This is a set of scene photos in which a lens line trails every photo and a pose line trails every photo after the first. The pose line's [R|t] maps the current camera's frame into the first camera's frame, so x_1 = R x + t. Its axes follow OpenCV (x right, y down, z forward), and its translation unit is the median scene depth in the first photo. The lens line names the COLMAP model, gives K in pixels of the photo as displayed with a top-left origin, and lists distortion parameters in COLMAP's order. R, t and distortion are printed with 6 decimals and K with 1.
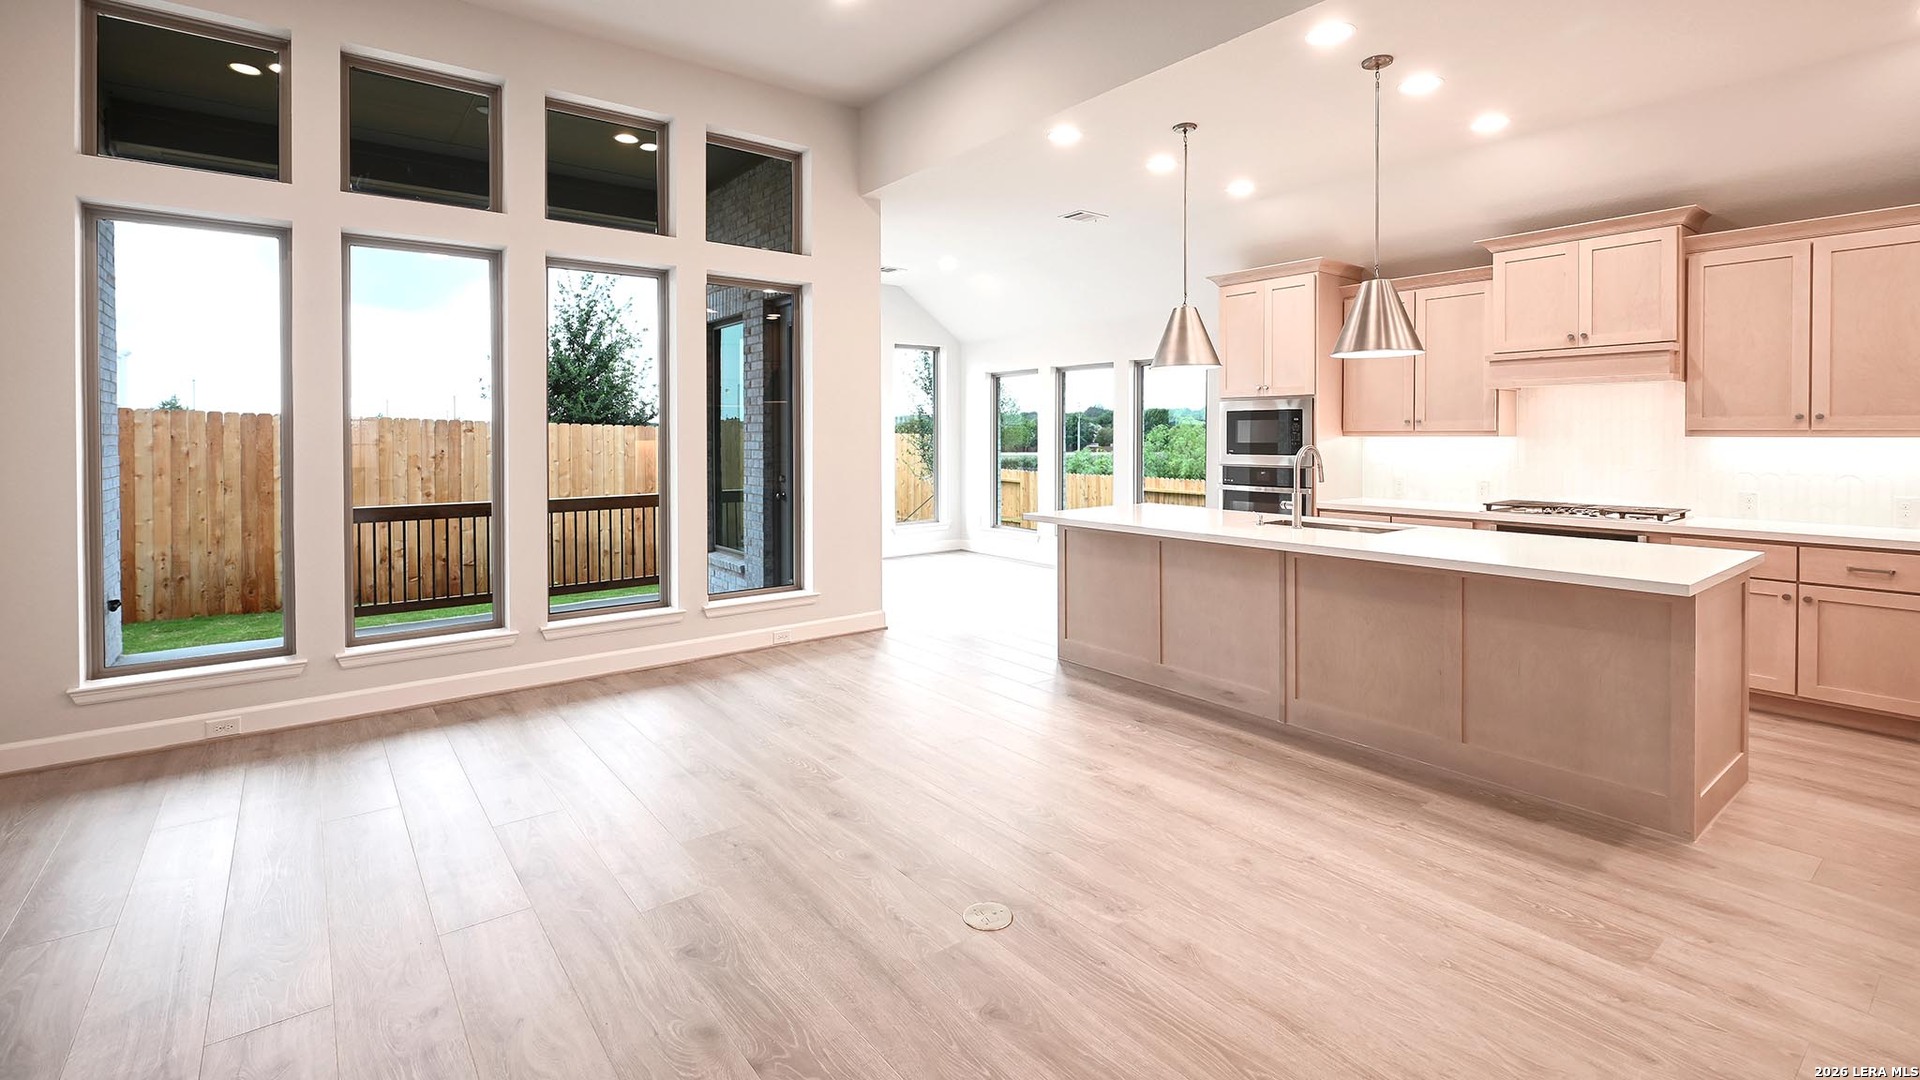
lens RADIAL K [[860.2, 0, 964.0], [0, 860.2, 531.7], [0, 0, 1]] dist [0.000461, 0.000678]
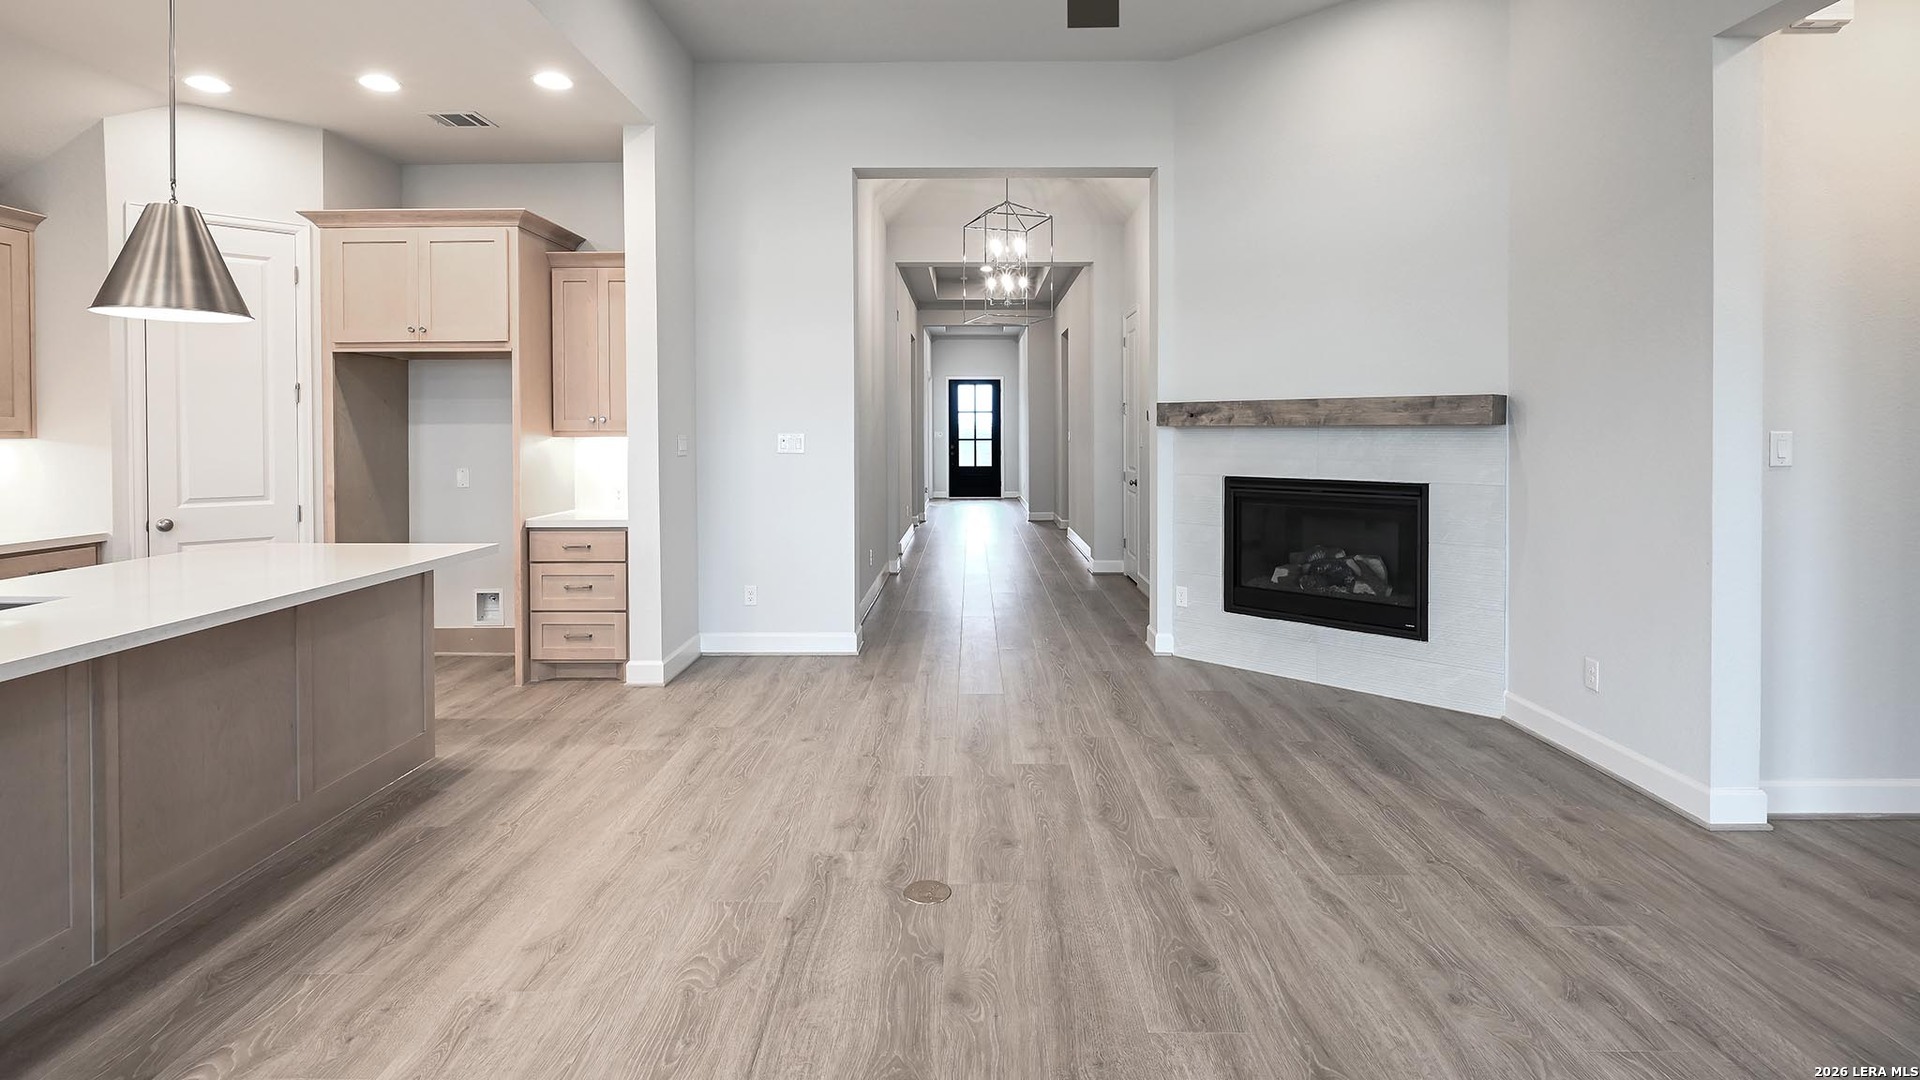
lens RADIAL K [[939.5, 0, 958.1], [0, 939.5, 545.6], [0, 0, 1]] dist [0.002985, 0.000683]
pose [[-0.784282, -0.070387, 0.616399, -0.636940], [0.075395, 0.975366, 0.207306, -0.185653], [-0.615807, 0.209060, -0.759655, 1.656673]]
